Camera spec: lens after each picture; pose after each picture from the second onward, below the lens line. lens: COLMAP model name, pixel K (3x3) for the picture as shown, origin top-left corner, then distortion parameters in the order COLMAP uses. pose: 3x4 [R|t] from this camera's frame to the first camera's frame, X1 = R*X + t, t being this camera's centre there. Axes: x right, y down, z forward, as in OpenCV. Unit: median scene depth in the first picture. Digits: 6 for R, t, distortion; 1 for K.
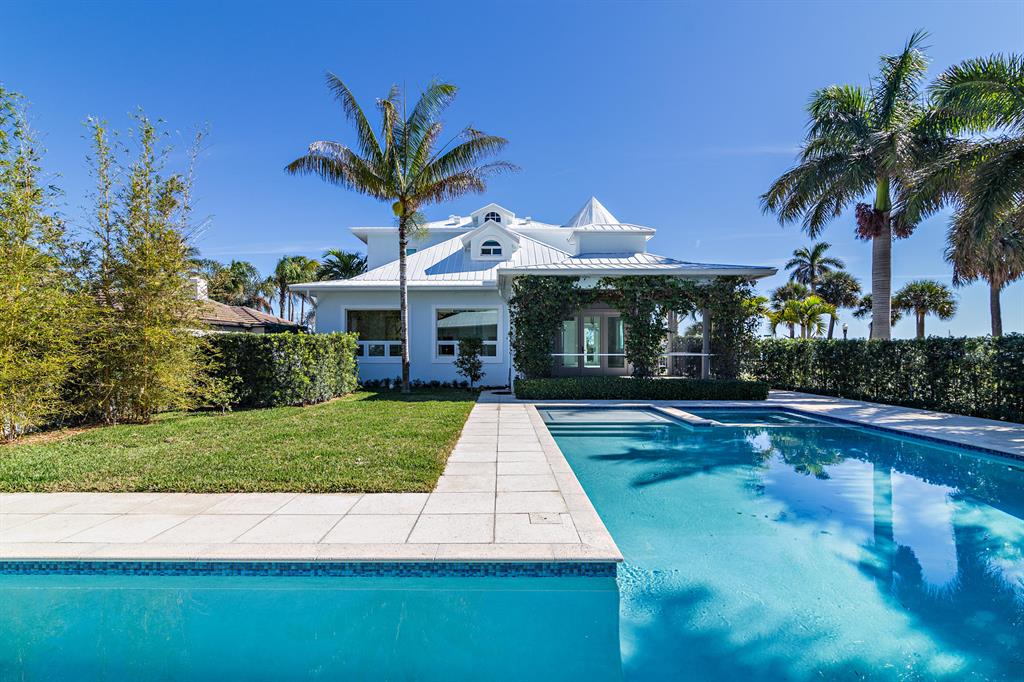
lens RADIAL K [[476.0, 0, 504.9], [0, 476.0, 348.1], [0, 0, 1]] dist [0.001377, -0.000383]
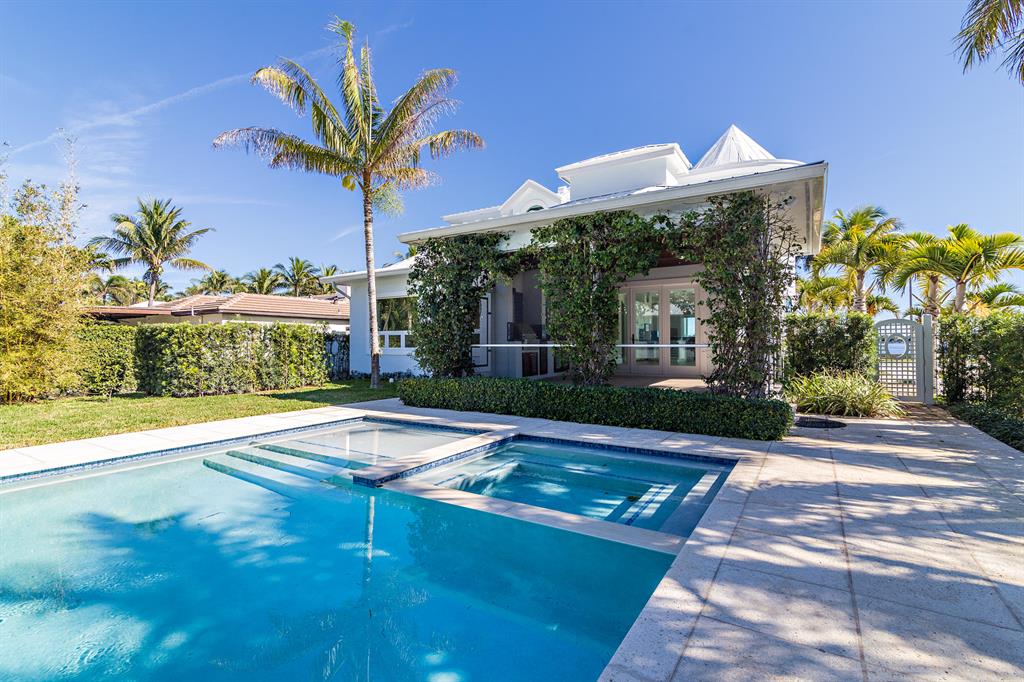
lens RADIAL K [[469.5, 0, 512.0], [0, 469.5, 341.0], [0, 0, 1]] dist [-0.000814, 0.000253]
pose [[0.846948, -0.000316, -0.531676, 0.467491], [0.001664, 0.999997, 0.002056, 0.003549], [0.531673, -0.002626, 0.846945, 0.382787]]
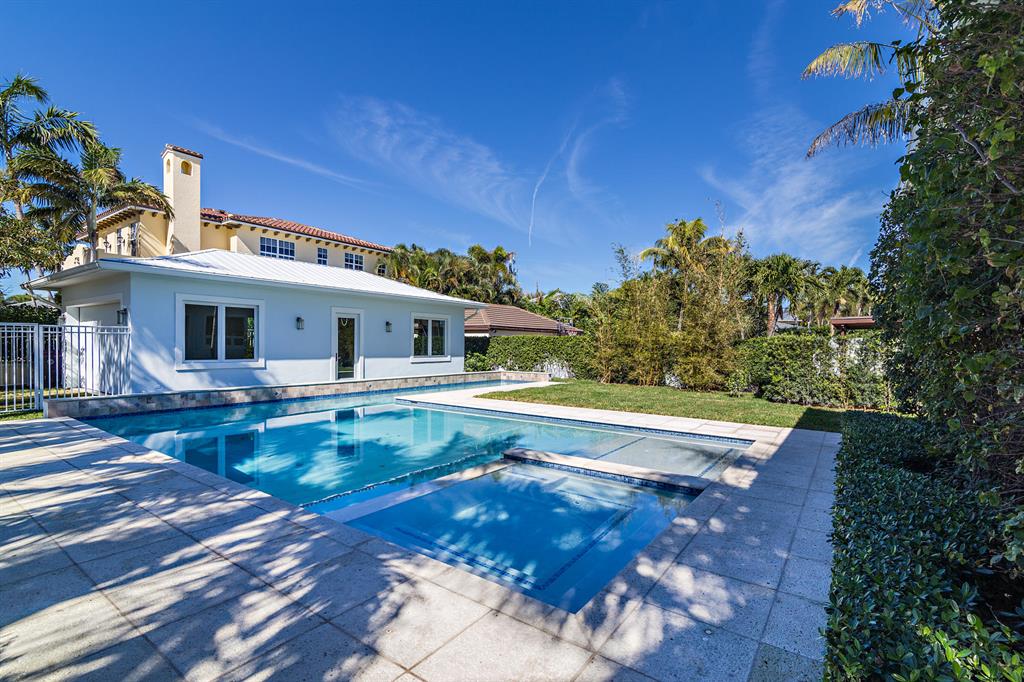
lens RADIAL K [[476.0, 0, 504.9], [0, 476.0, 348.1], [0, 0, 1]] dist [0.001377, -0.000383]
pose [[-0.589170, 0.004829, -0.807995, 0.570469], [-0.000959, 0.999977, 0.006675, -0.005041], [0.808008, 0.004707, -0.589152, 0.814819]]
